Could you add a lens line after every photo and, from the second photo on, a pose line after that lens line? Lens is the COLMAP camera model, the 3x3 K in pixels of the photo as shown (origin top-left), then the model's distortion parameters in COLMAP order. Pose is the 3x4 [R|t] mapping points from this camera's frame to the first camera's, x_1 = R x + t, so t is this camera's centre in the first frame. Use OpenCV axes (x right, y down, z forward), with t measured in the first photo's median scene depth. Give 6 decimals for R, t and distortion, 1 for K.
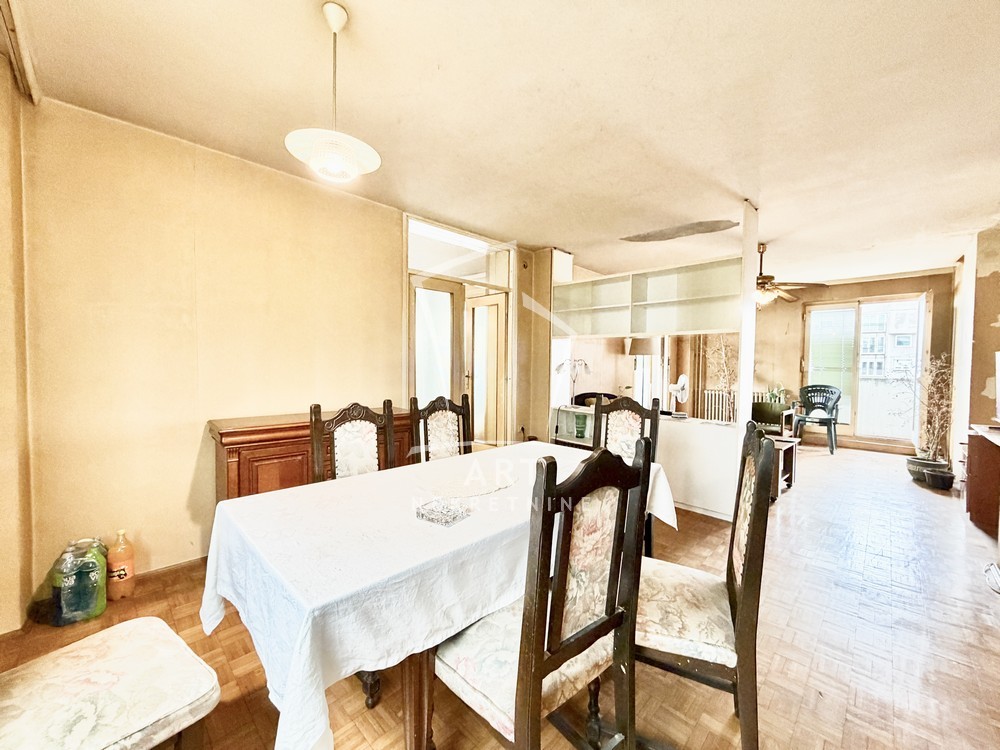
lens RADIAL K [[397.7, 0, 494.8], [0, 397.7, 375.3], [0, 0, 1]] dist [0.002636, -0.004634]
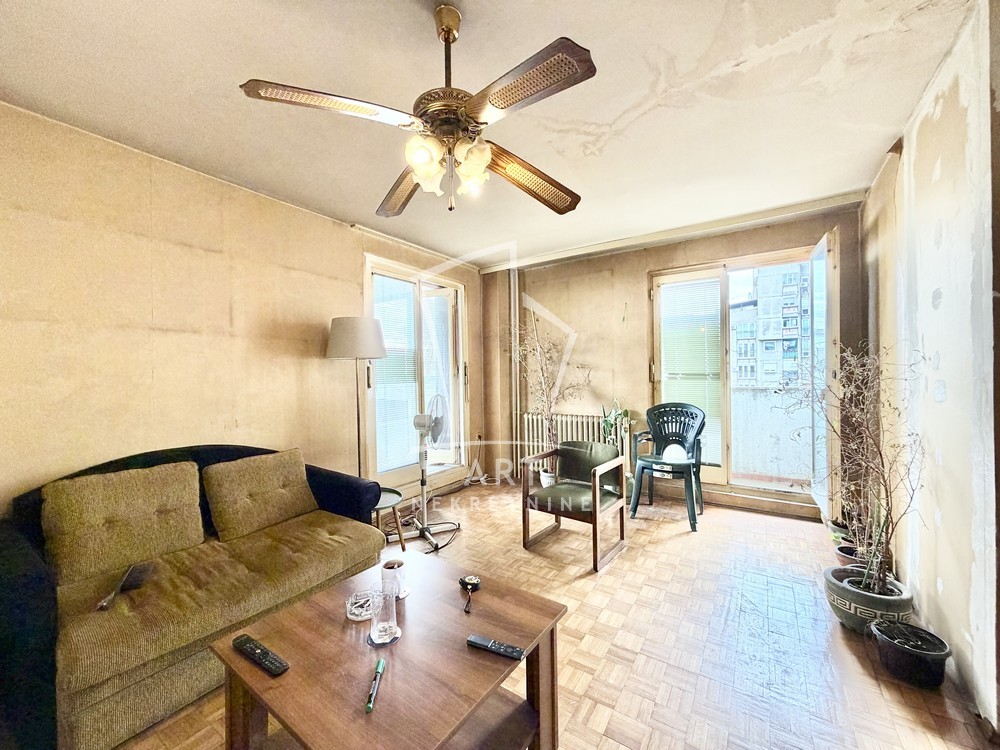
lens RADIAL K [[397.7, 0, 494.8], [0, 397.7, 375.3], [0, 0, 1]] dist [0.002636, -0.004634]
pose [[0.980582, -0.026562, 0.194300, 0.436837], [0.032162, 0.999152, -0.025722, -0.011568], [-0.193452, 0.031472, 0.980605, 0.463090]]
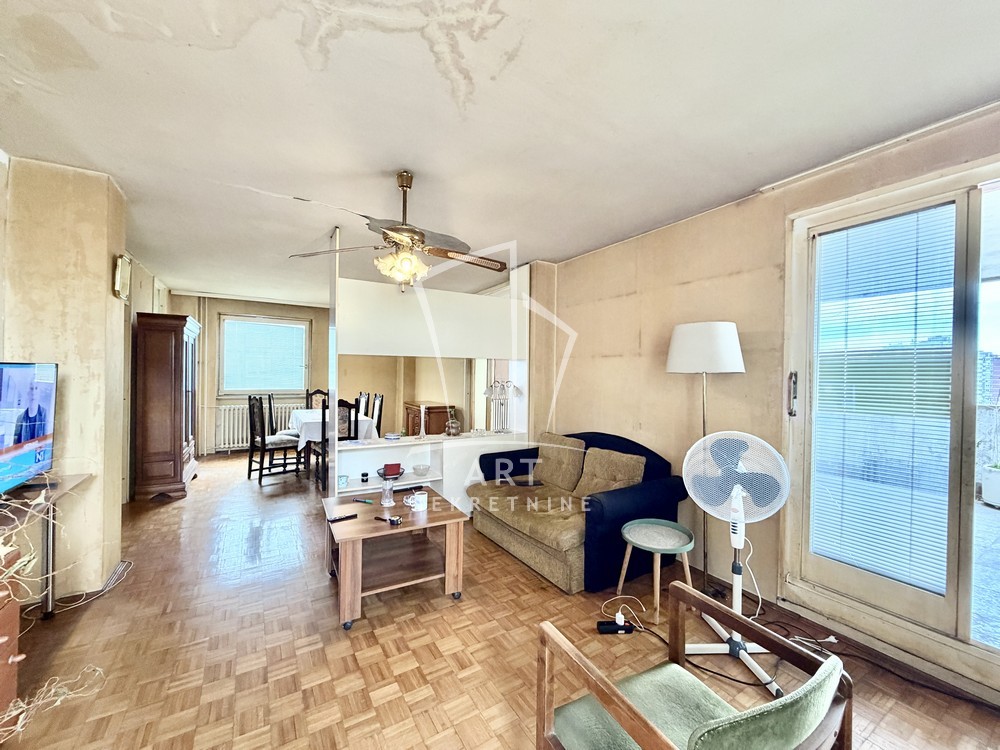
lens RADIAL K [[397.7, 0, 494.8], [0, 397.7, 375.3], [0, 0, 1]] dist [0.002636, -0.004634]
pose [[-0.248510, -0.008545, -0.968592, 0.803593], [-0.045590, 0.998956, 0.002884, -0.039428], [0.967556, 0.044874, -0.248640, 0.866937]]
